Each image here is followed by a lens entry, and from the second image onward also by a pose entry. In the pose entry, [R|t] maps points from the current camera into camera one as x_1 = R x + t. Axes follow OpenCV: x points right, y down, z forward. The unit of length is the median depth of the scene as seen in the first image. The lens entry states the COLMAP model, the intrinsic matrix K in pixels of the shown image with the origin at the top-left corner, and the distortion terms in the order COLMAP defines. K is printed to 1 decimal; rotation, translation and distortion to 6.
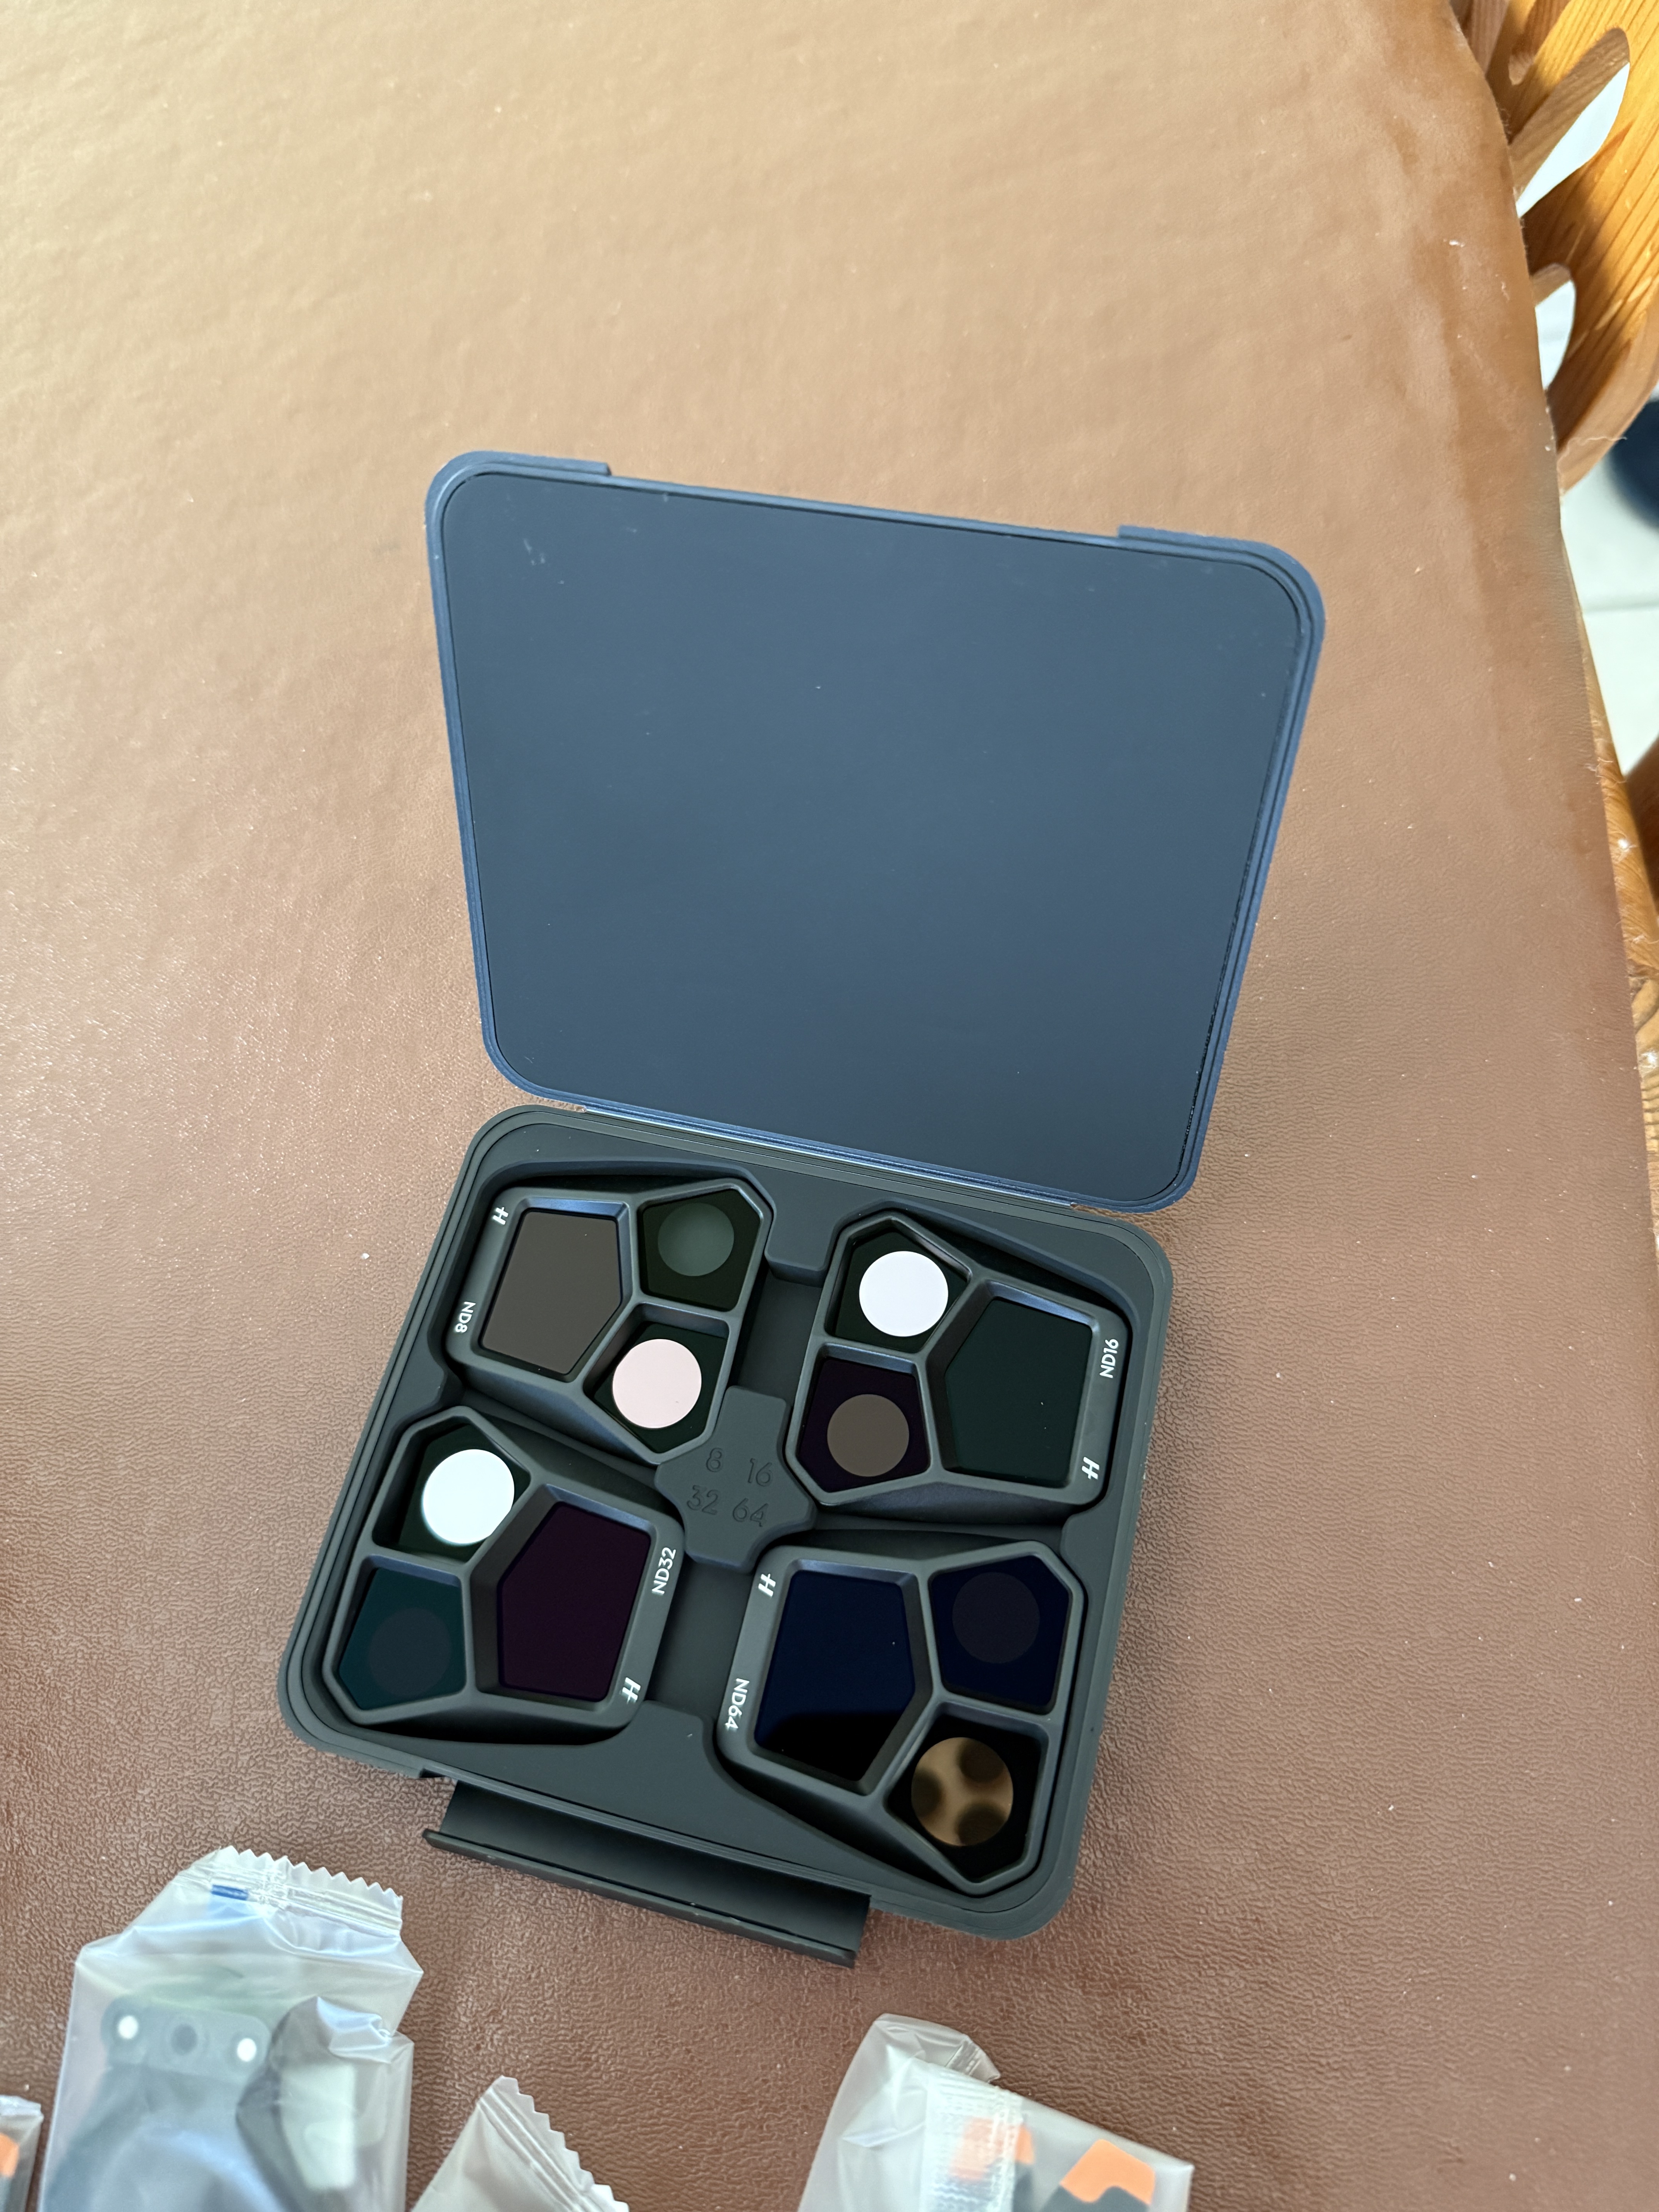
lens RADIAL K [[1572.5, 0, 829.5], [0, 1572.5, 1106.0], [0, 0, 1]] dist [-0.003062, -0.003795]
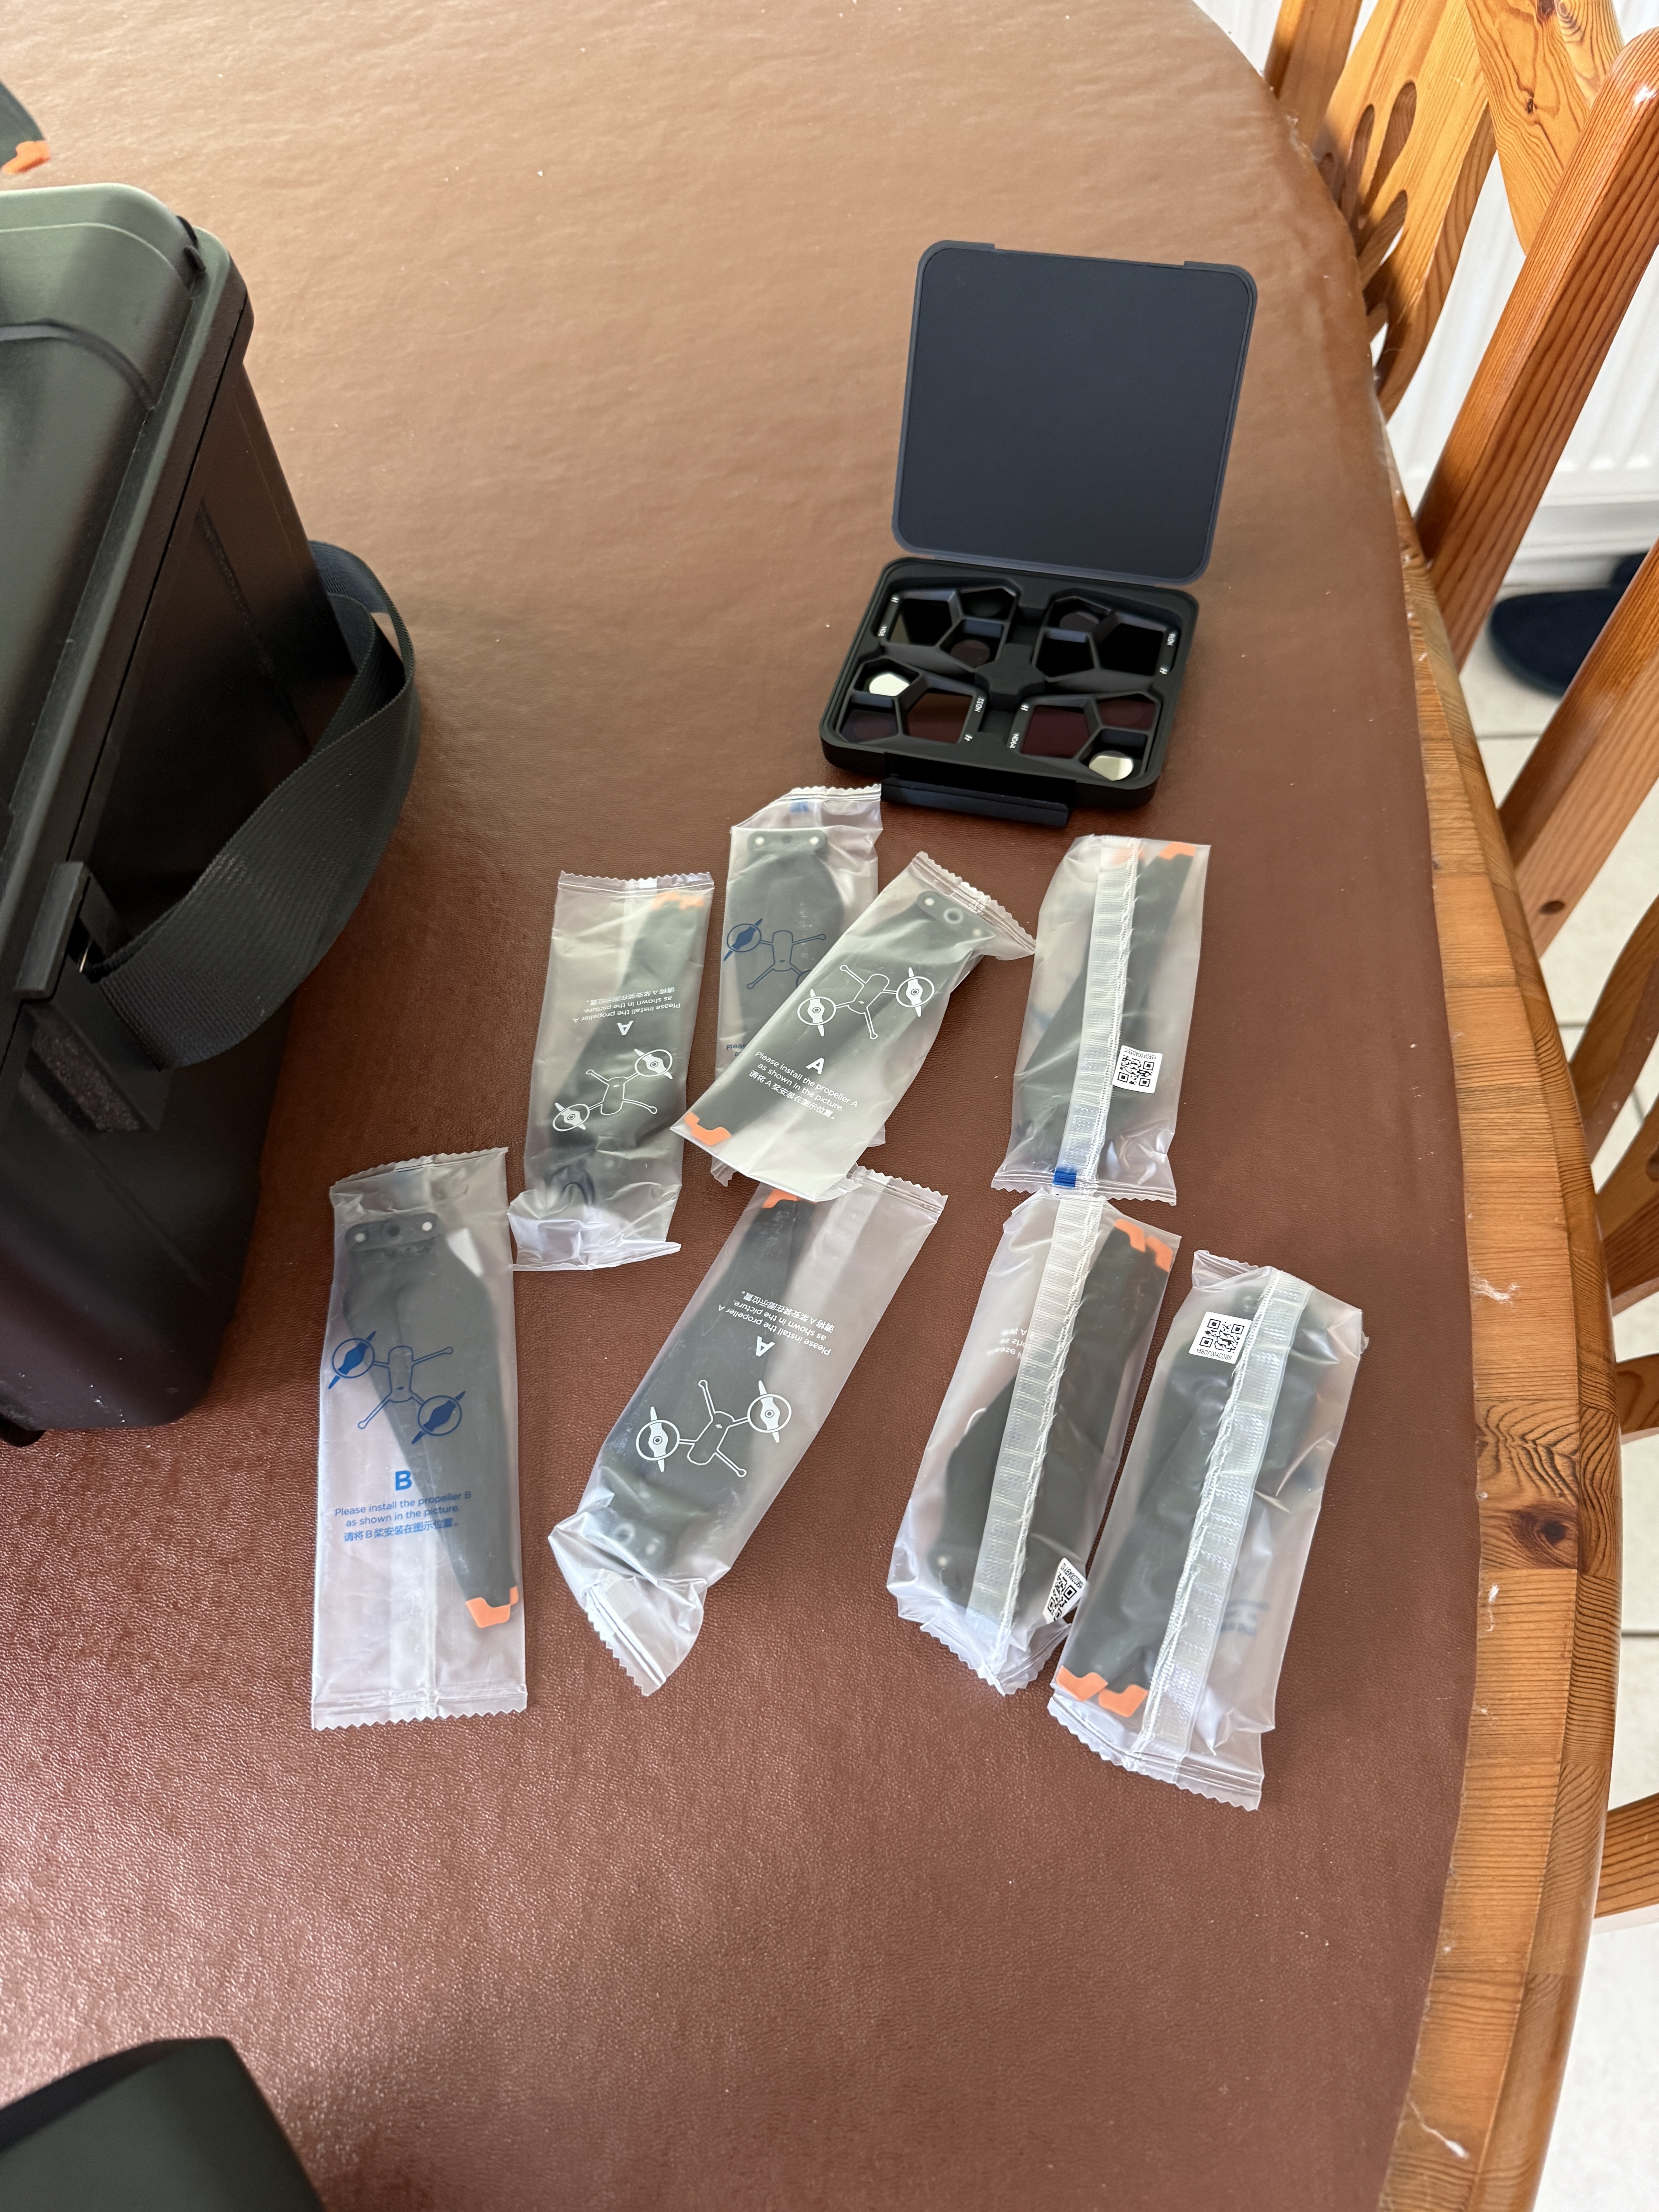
lens RADIAL K [[1533.0, 0, 829.5], [0, 1533.0, 1106.0], [0, 0, 1]] dist [0.002706, 0.004151]
pose [[0.998566, 0.051834, 0.013366, -0.240821], [-0.048739, 0.983647, -0.173384, 0.948687], [-0.022135, 0.172484, 0.984764, -0.835823]]
